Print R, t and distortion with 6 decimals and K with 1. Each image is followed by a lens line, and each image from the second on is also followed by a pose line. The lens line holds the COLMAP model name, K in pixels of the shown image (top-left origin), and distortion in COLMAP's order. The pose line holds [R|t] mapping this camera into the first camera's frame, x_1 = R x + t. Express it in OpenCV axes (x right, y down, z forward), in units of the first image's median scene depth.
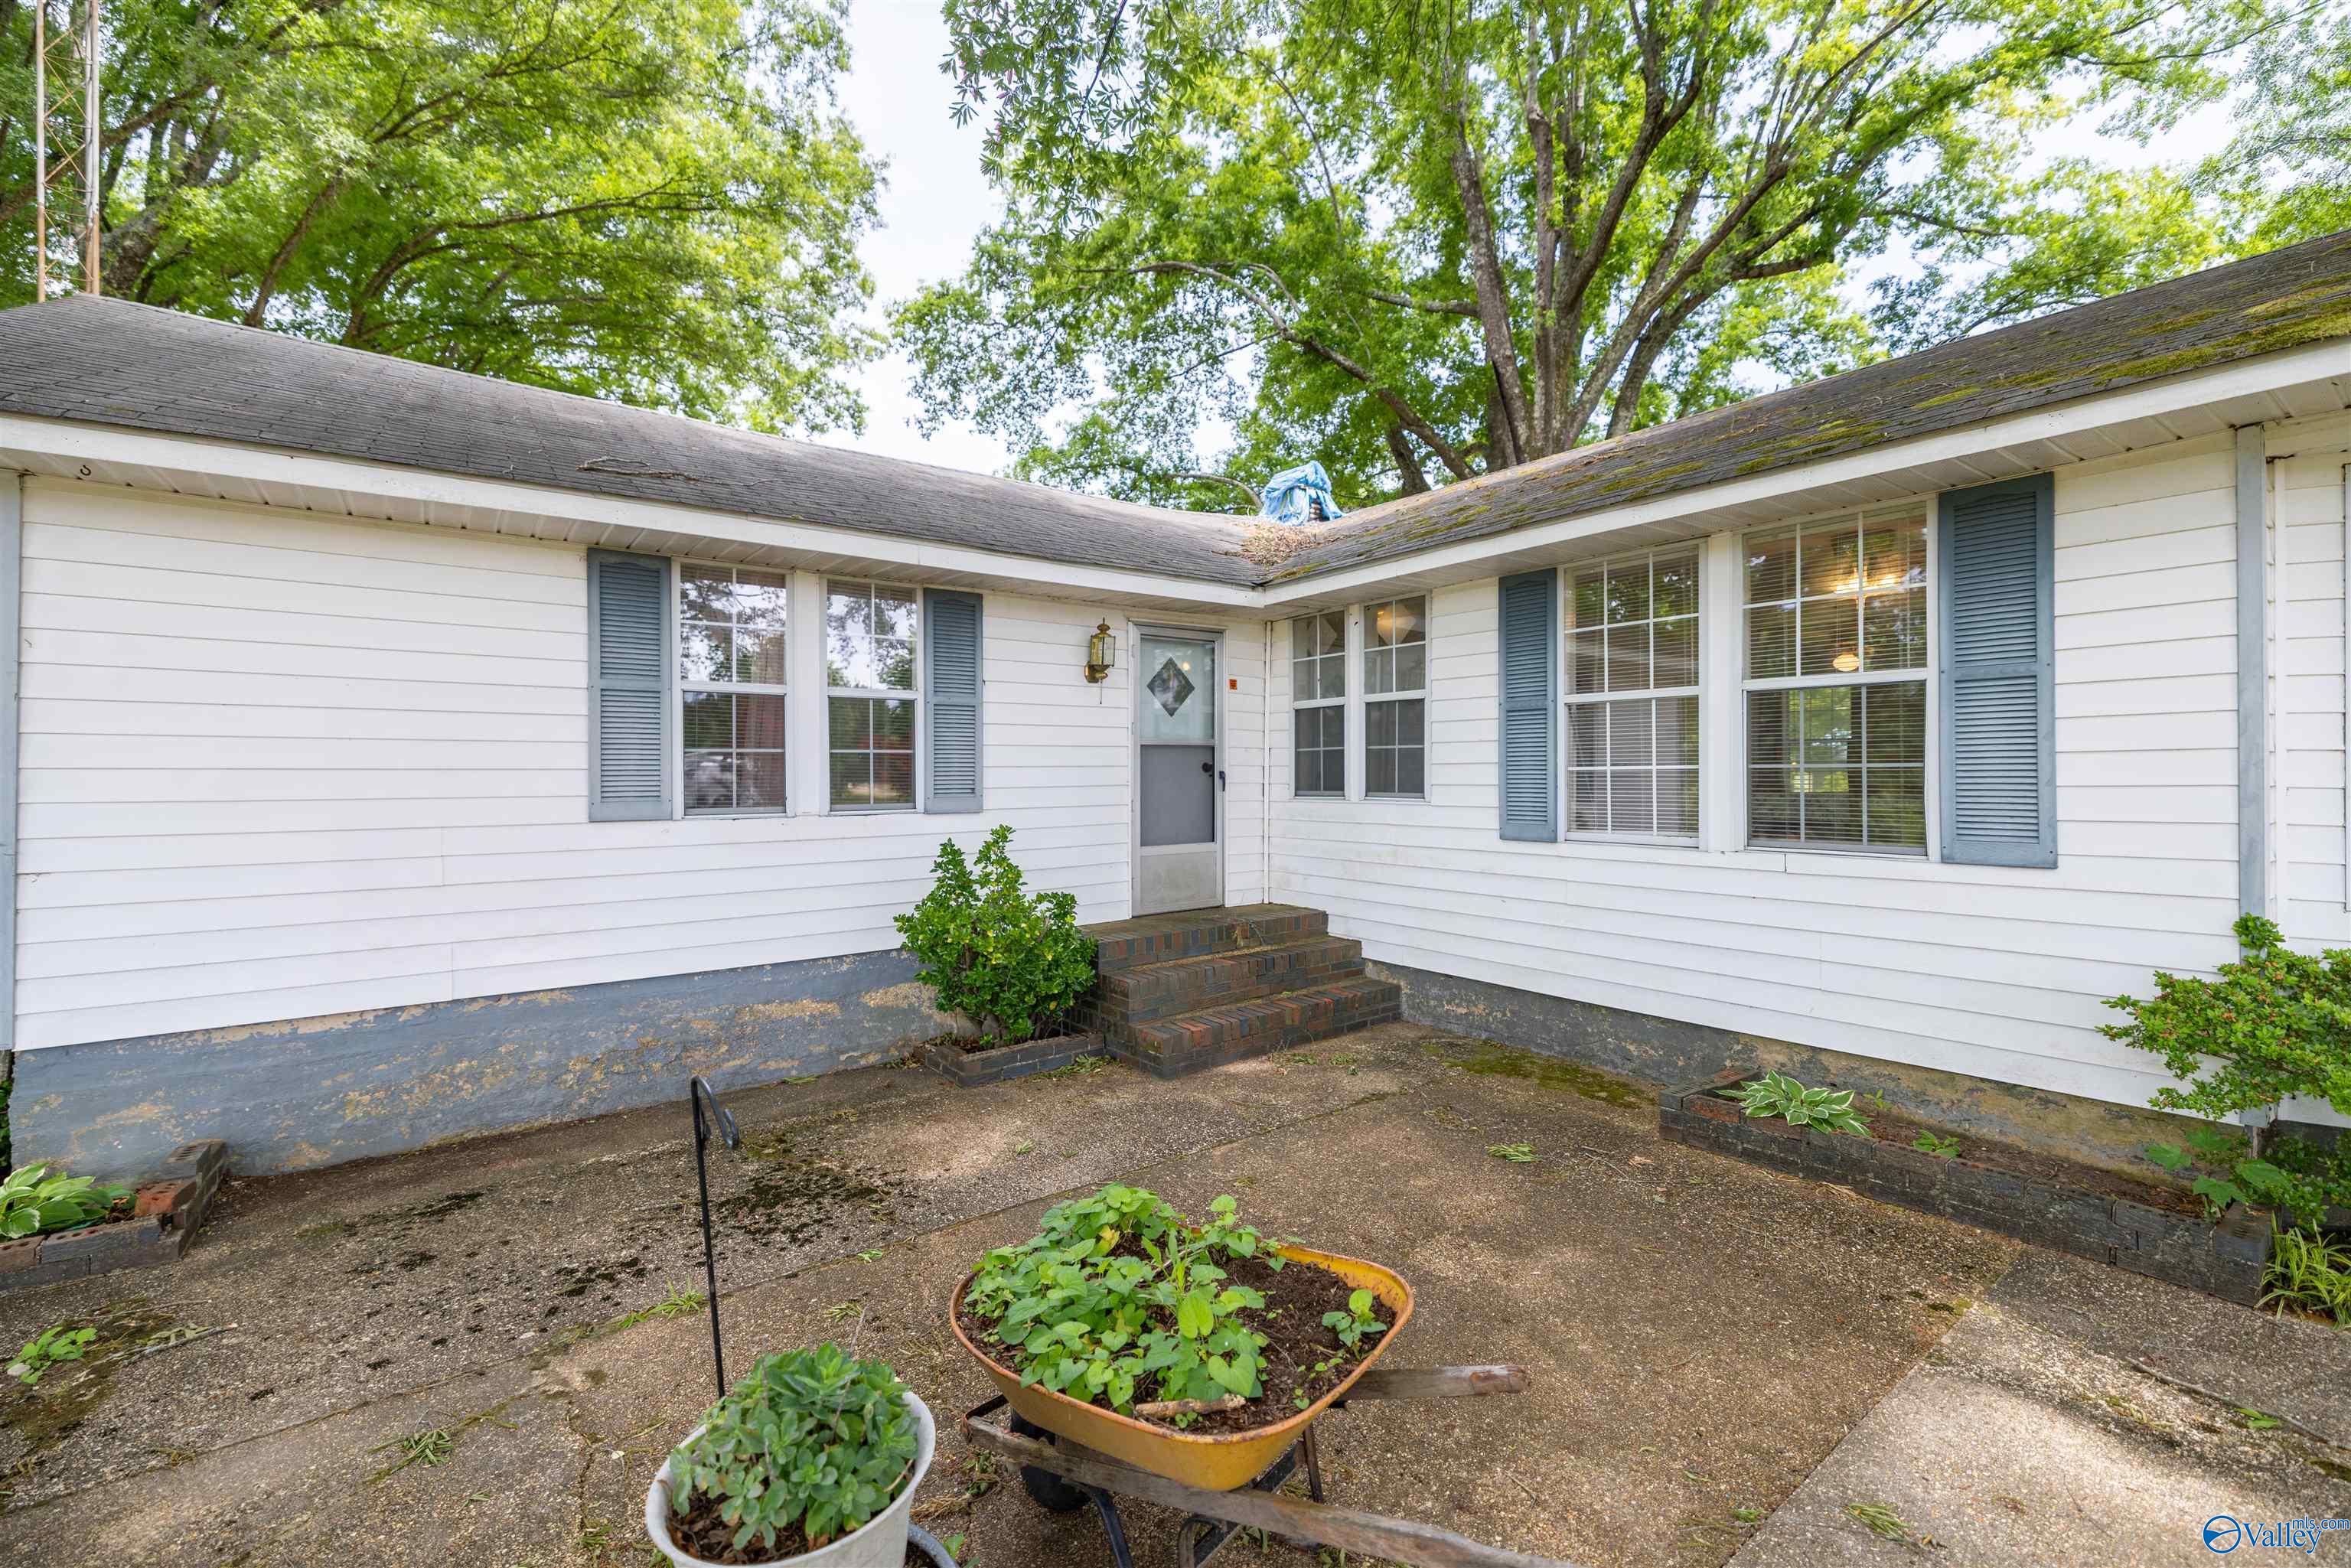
lens RADIAL K [[981.2, 0, 1173.5], [0, 981.2, 769.8], [0, 0, 1]] dist [-0.001642, 0.000242]
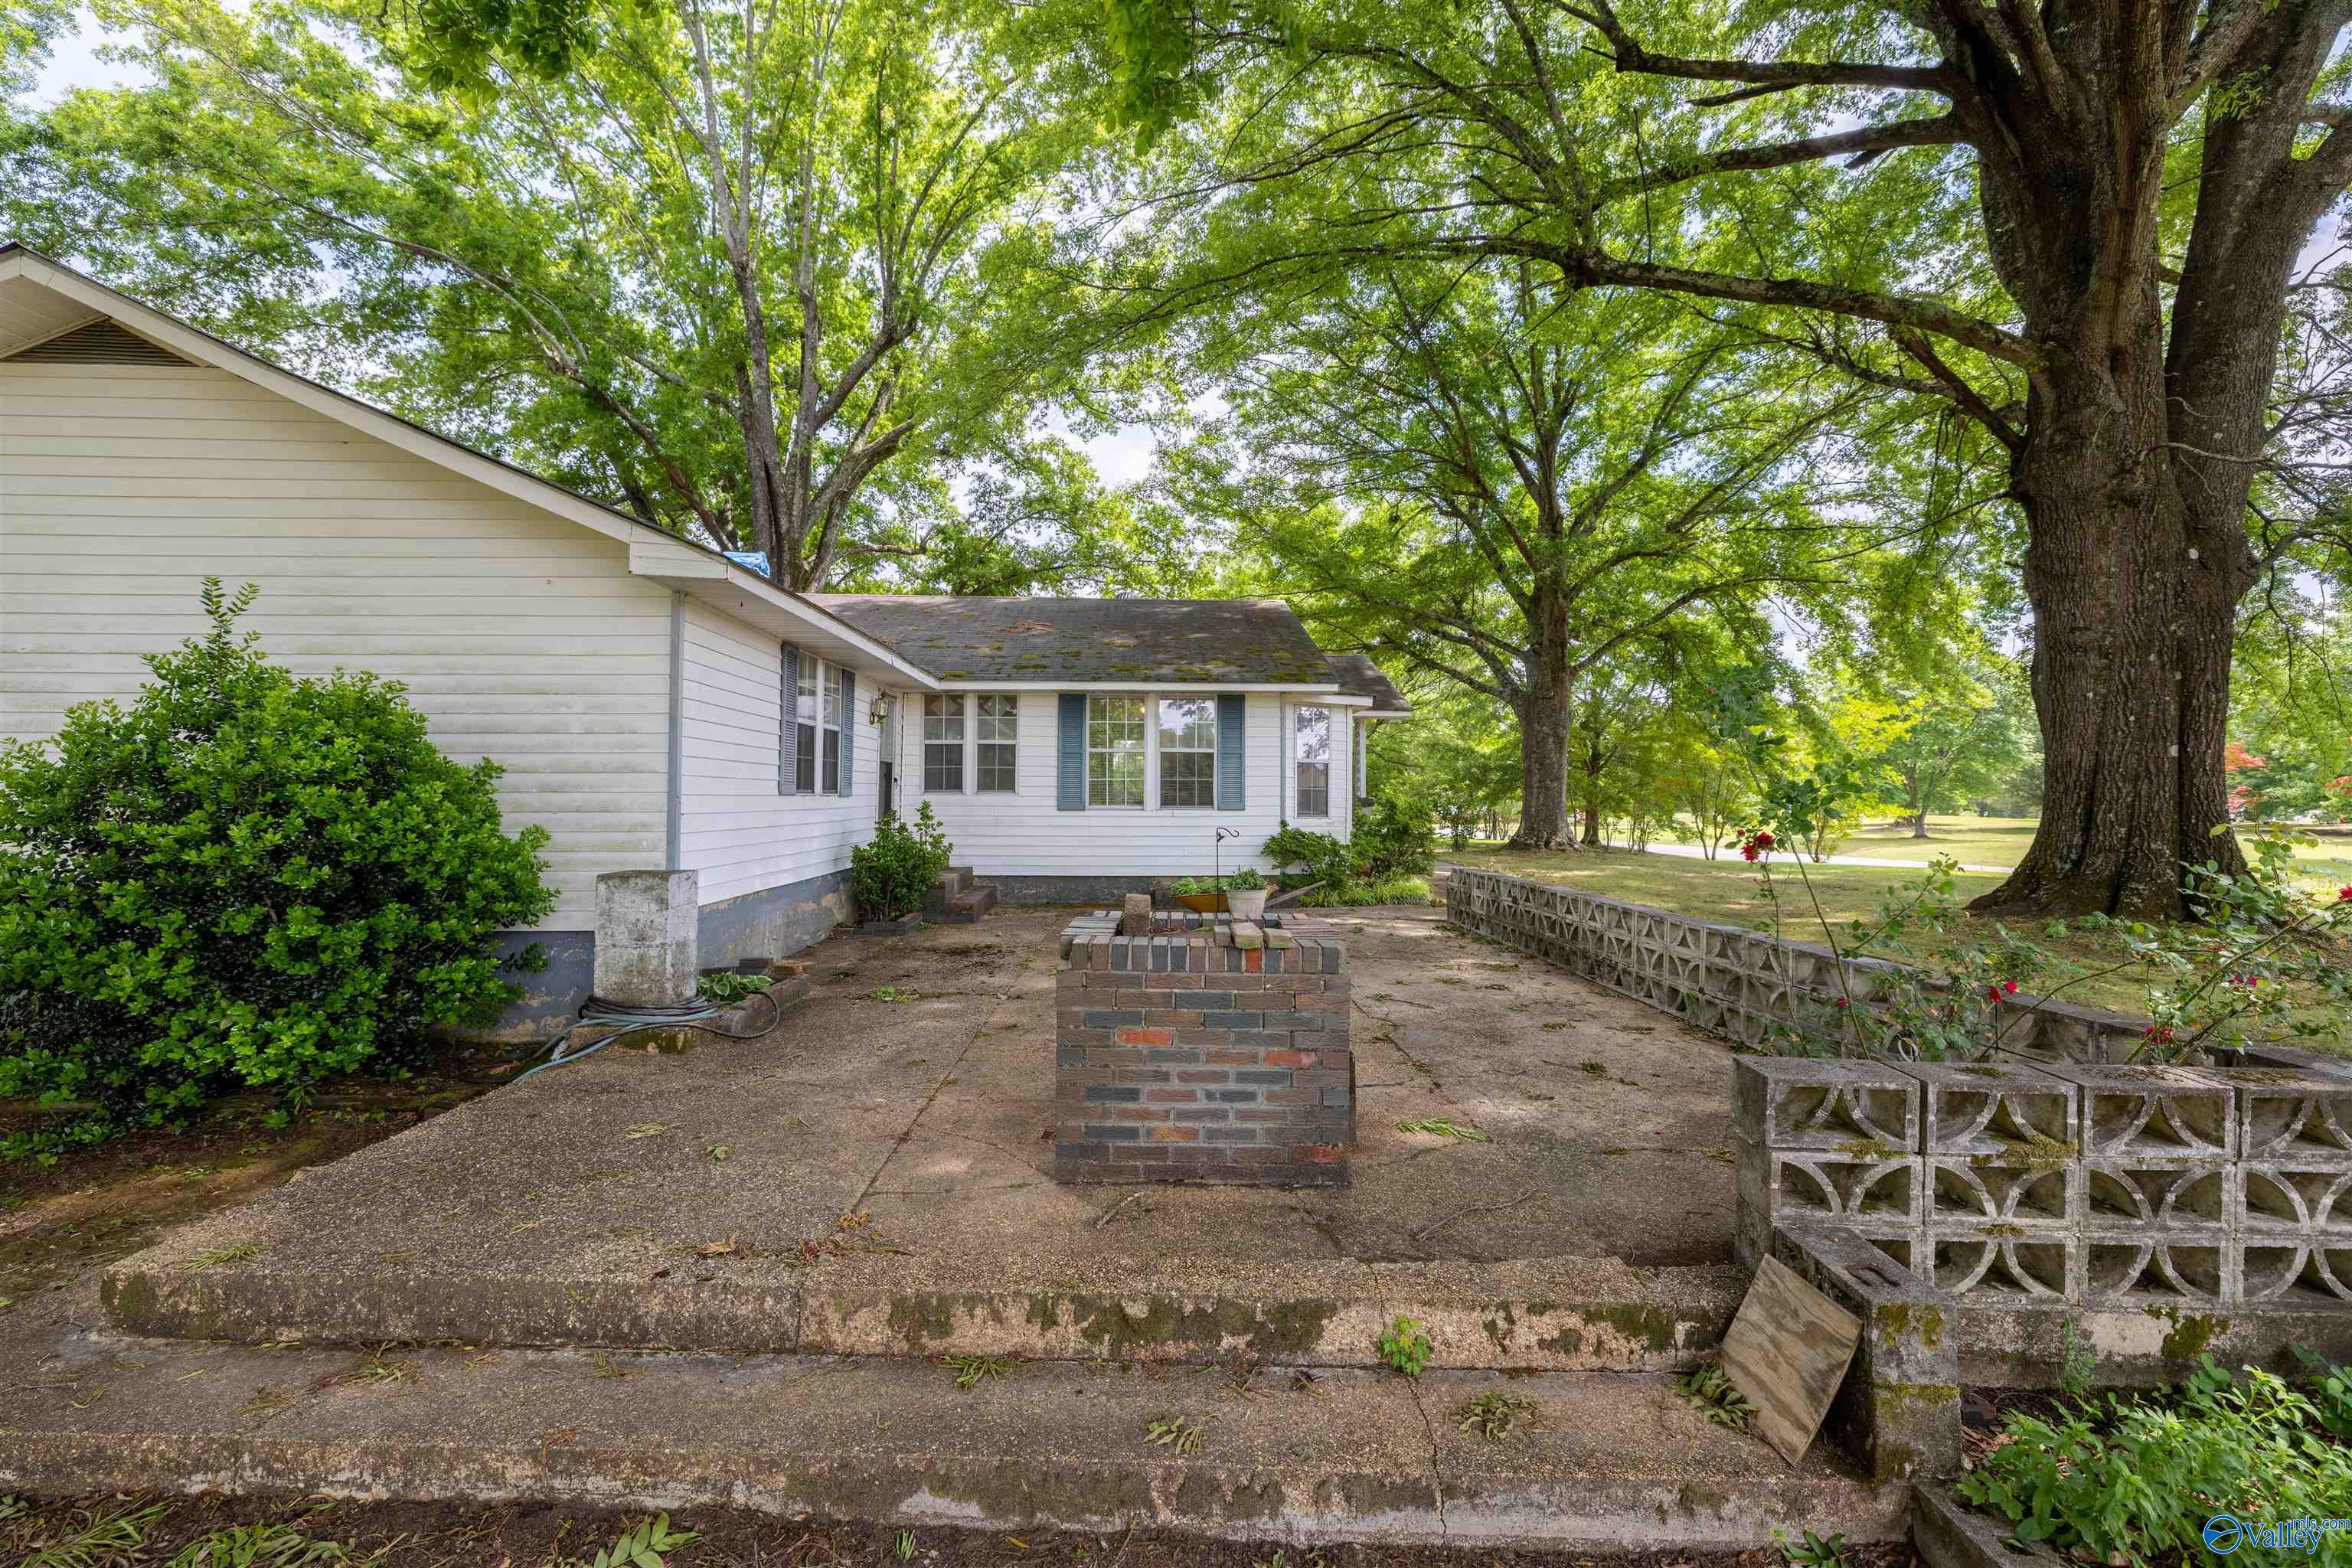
lens RADIAL K [[981.7, 0, 1174.0], [0, 981.7, 769.8], [0, 0, 1]] dist [-0.001642, 0.000242]
pose [[0.558929, 0.030450, 0.828656, -1.275329], [-0.009792, 0.999498, -0.030123, 0.040038], [-0.829158, 0.008722, 0.558947, -0.437238]]
